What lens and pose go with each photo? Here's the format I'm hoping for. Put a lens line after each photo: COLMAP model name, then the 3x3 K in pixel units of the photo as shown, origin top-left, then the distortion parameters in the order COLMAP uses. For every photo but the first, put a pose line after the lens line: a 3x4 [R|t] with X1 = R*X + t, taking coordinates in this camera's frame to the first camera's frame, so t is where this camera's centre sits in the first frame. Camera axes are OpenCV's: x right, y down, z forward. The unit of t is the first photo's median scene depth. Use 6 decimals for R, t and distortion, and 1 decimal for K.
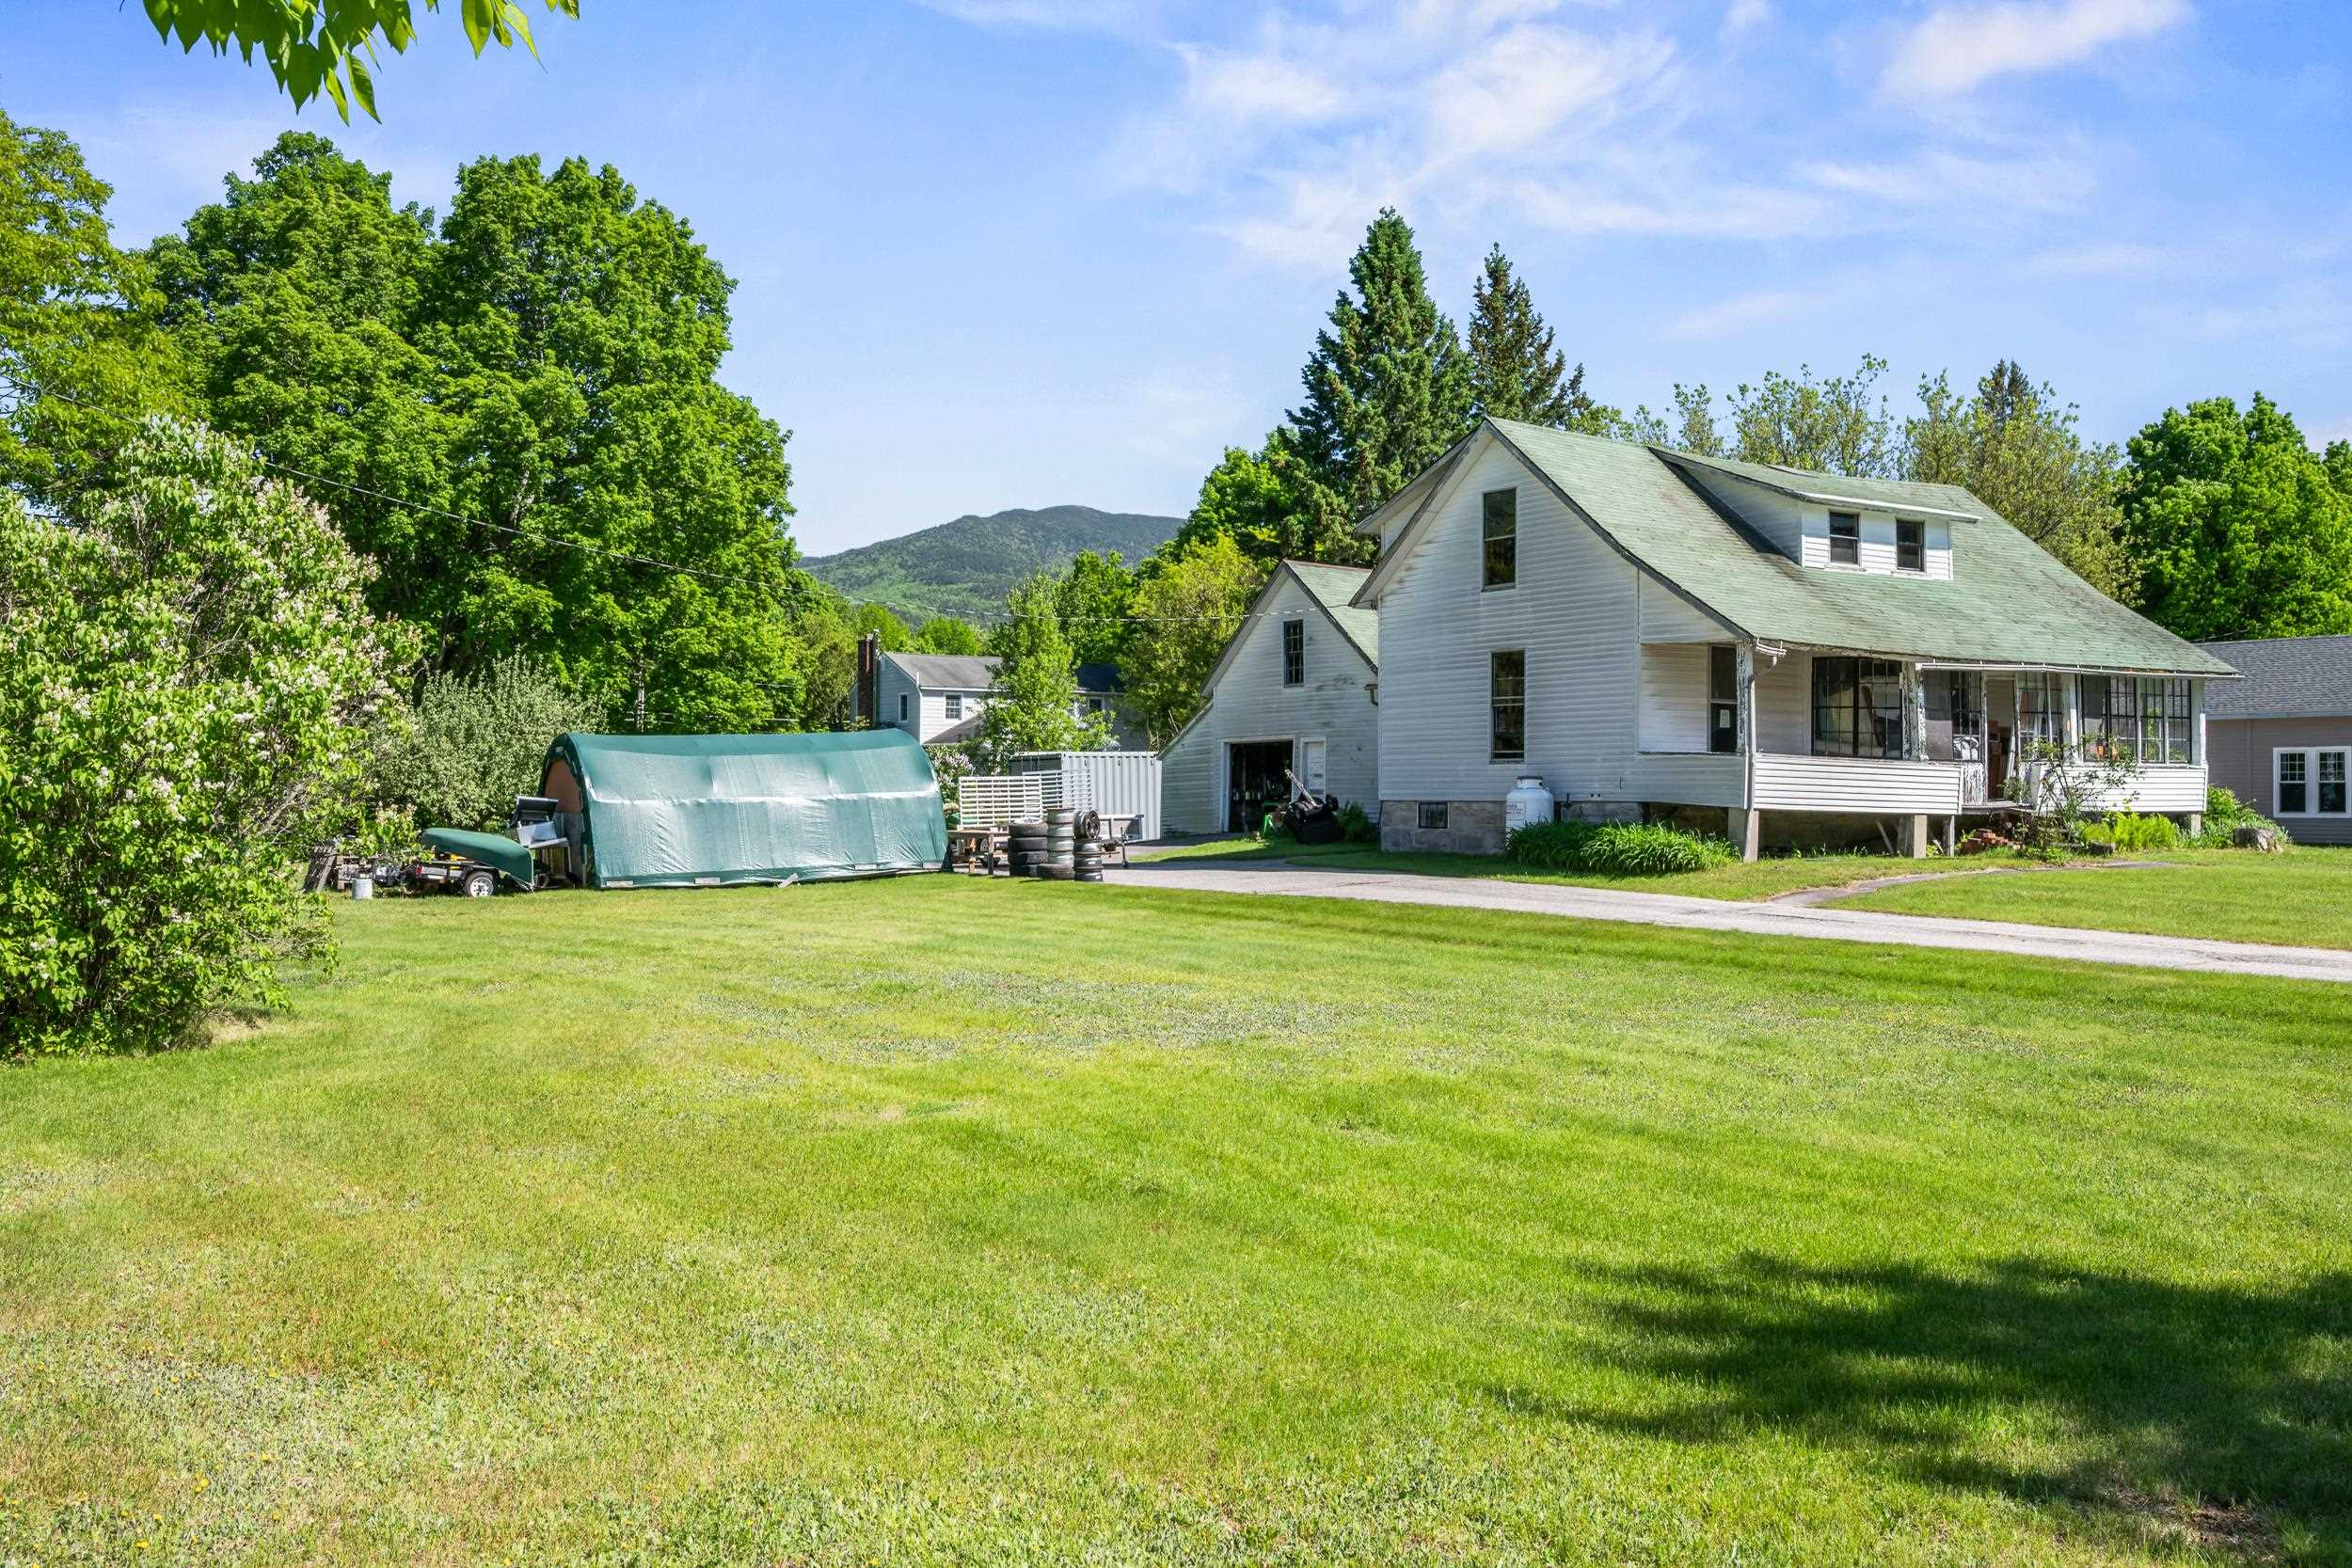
lens RADIAL K [[2033.9, 0, 1175.3], [0, 2033.9, 756.6], [0, 0, 1]] dist [-0.009189, 0.002684]
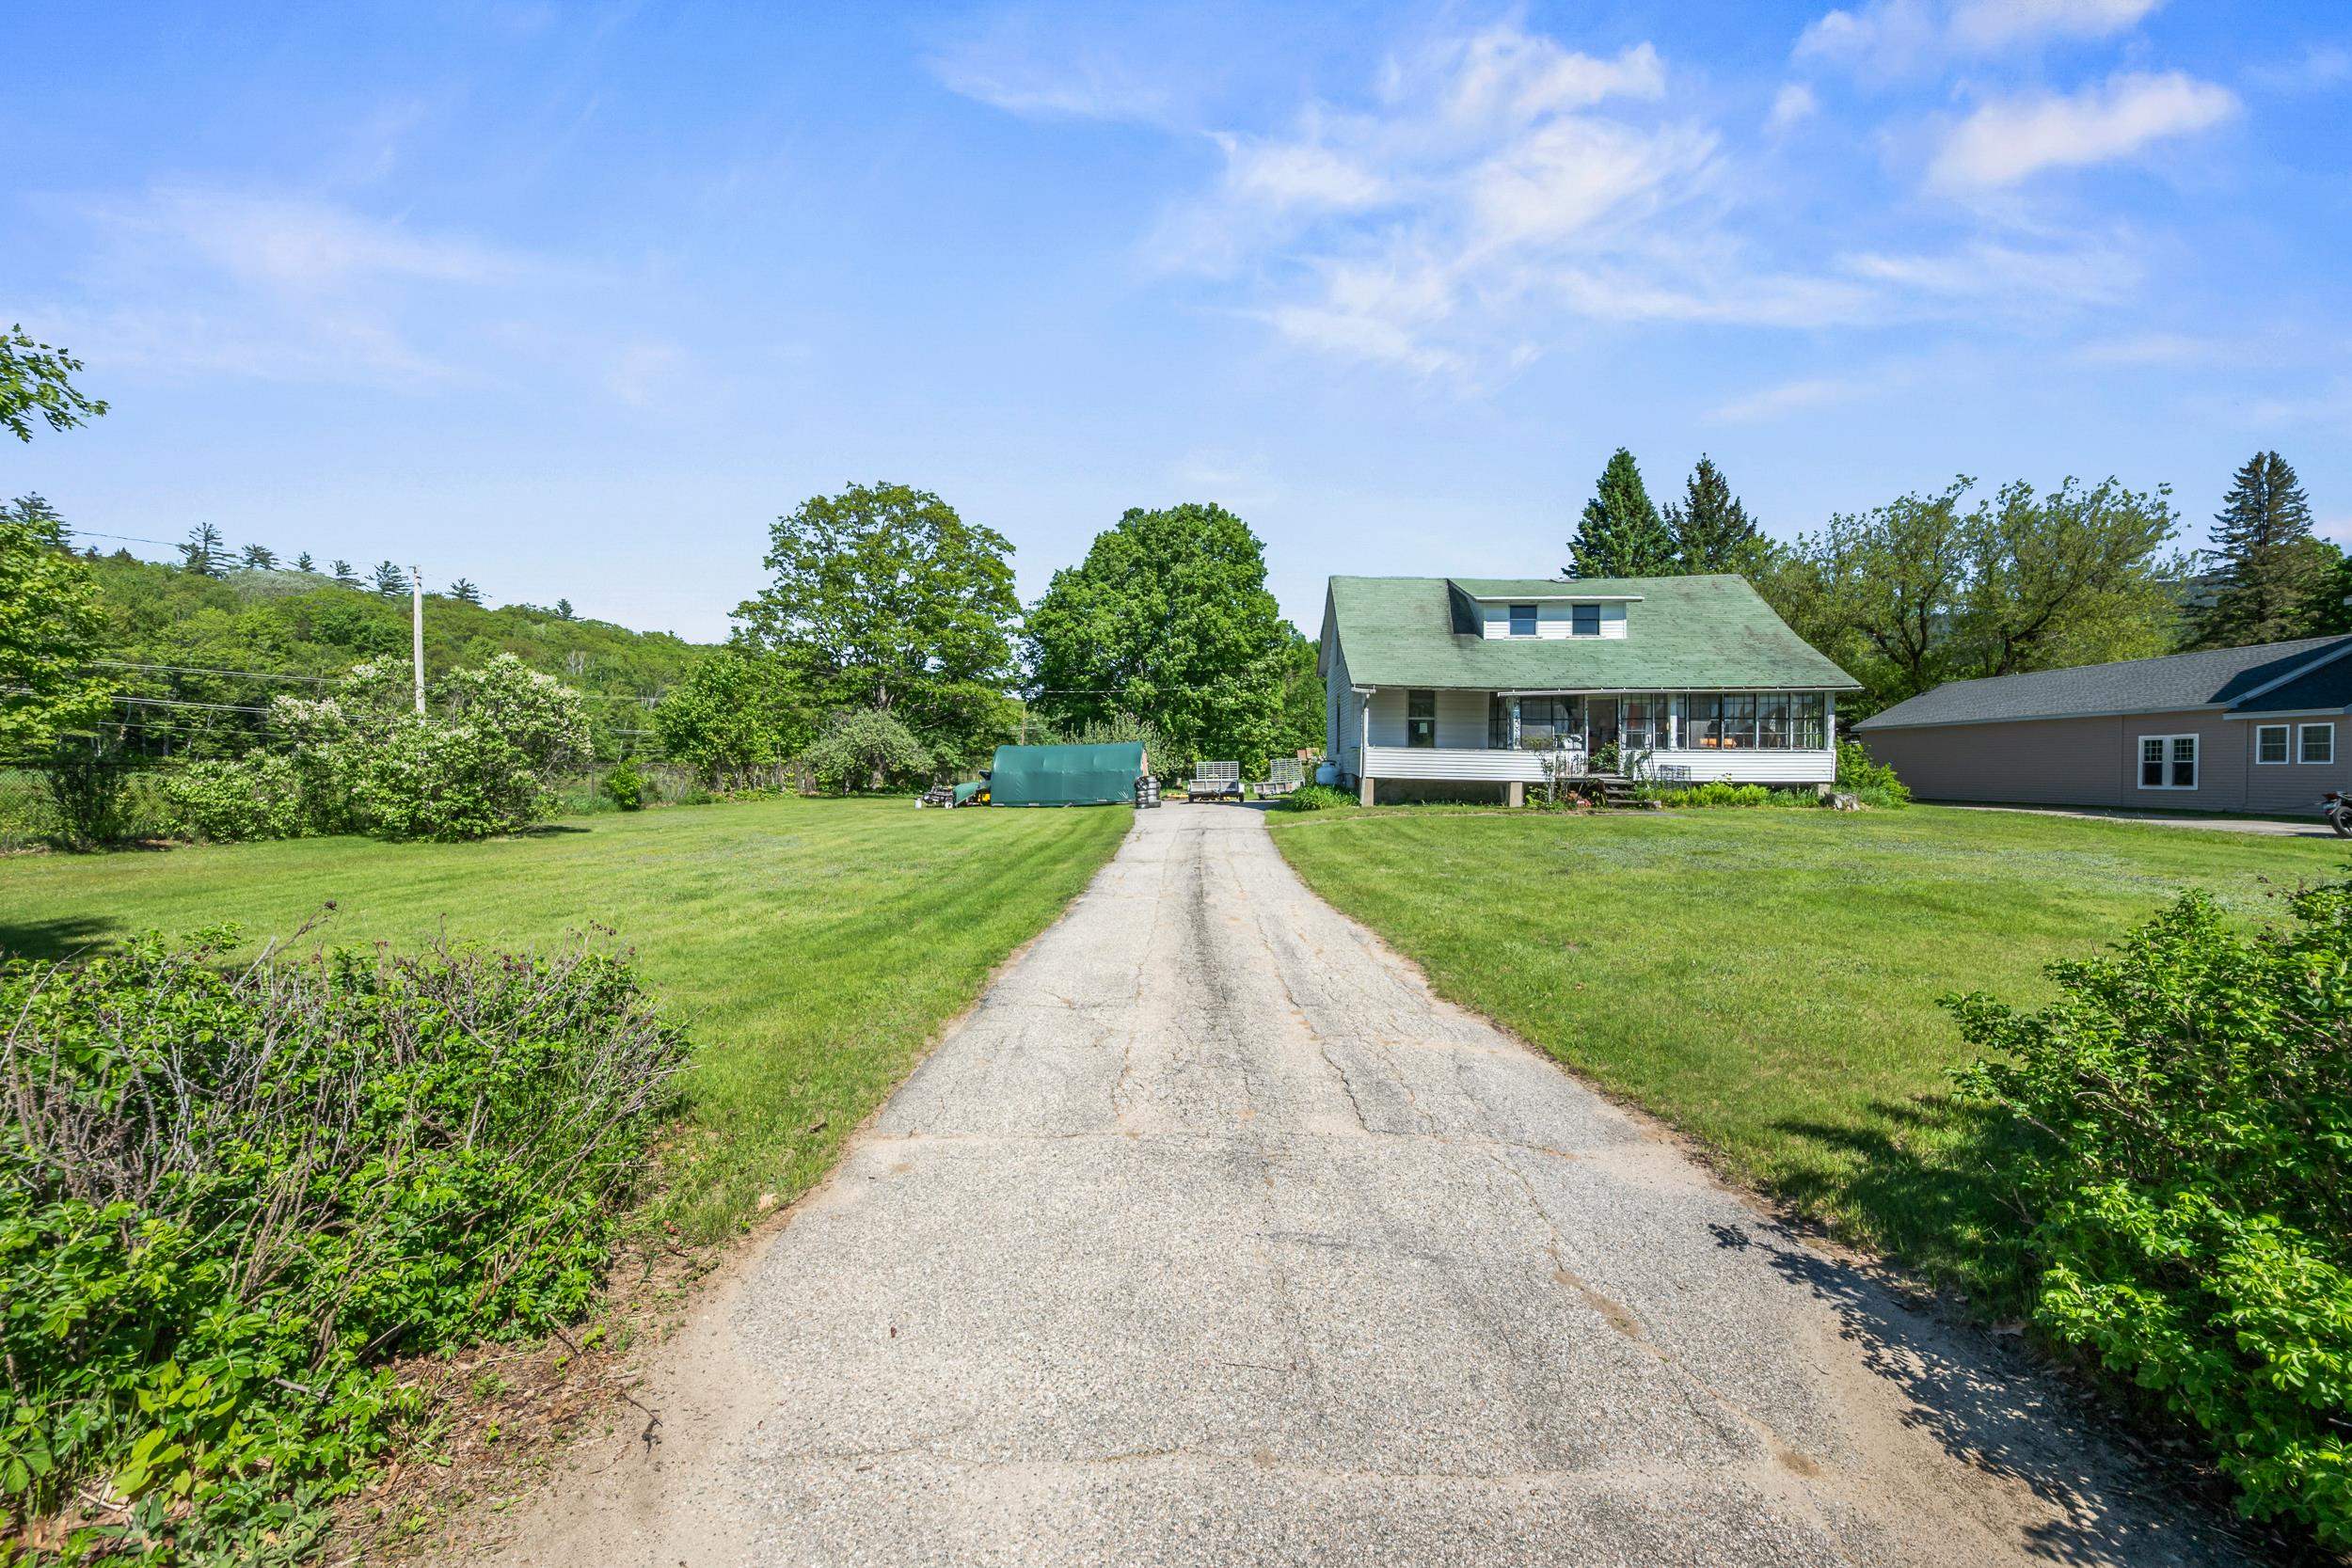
lens RADIAL K [[927.3, 0, 1182.1], [0, 927.3, 770.9], [0, 0, 1]] dist [-0.000149, -0.000028]
pose [[0.799366, 0.000707, -0.600844, 0.568055], [0.009256, 0.999866, 0.013492, 0.006135], [0.600773, -0.016346, 0.799252, 0.199767]]
